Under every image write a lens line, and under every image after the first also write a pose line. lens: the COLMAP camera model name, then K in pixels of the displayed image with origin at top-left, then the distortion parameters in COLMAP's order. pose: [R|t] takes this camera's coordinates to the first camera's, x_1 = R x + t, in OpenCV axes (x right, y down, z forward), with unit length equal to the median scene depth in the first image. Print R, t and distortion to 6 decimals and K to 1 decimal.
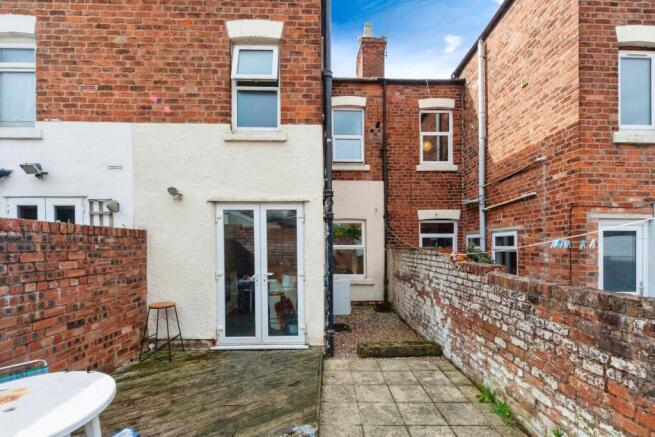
lens RADIAL K [[294.7, 0, 323.2], [0, 294.7, 247.8], [0, 0, 1]] dist [-0.001974, -0.000339]
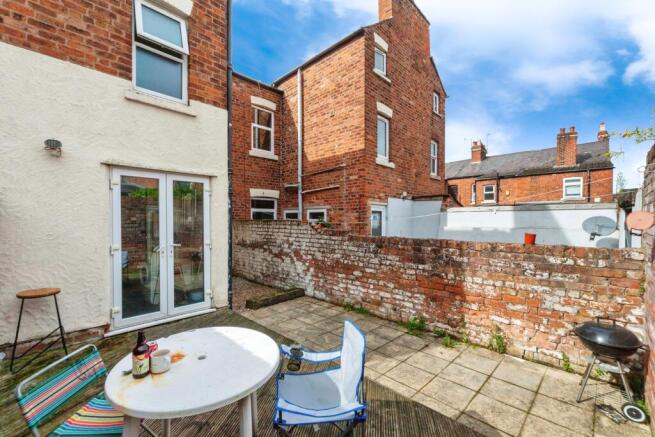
lens RADIAL K [[283.6, 0, 327.5], [0, 283.6, 218.5], [0, 0, 1]] dist [-0.000370, -0.000234]
pose [[0.701711, 0.008808, 0.712408, -0.509890], [-0.001933, 0.999943, -0.010459, 0.009111], [-0.712460, 0.005962, 0.701688, -0.038264]]
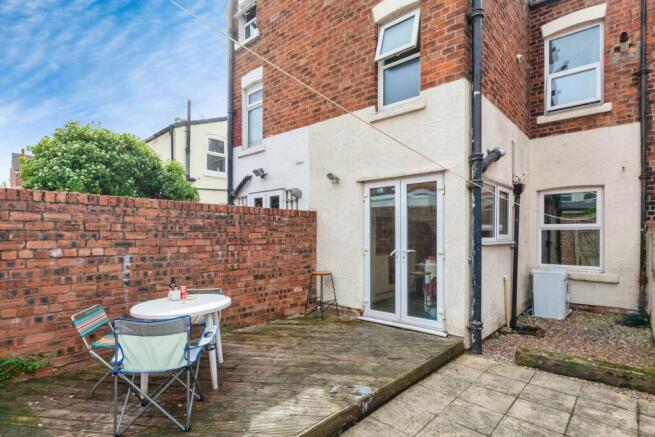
lens RADIAL K [[333.9, 0, 328.1], [0, 333.9, 236.8], [0, 0, 1]] dist [0.000139, 0.000191]
pose [[0.729361, 0.005018, -0.684111, 0.370664], [-0.005258, 0.999985, 0.001729, 0.042401], [0.684109, 0.002336, 0.729376, 0.027773]]
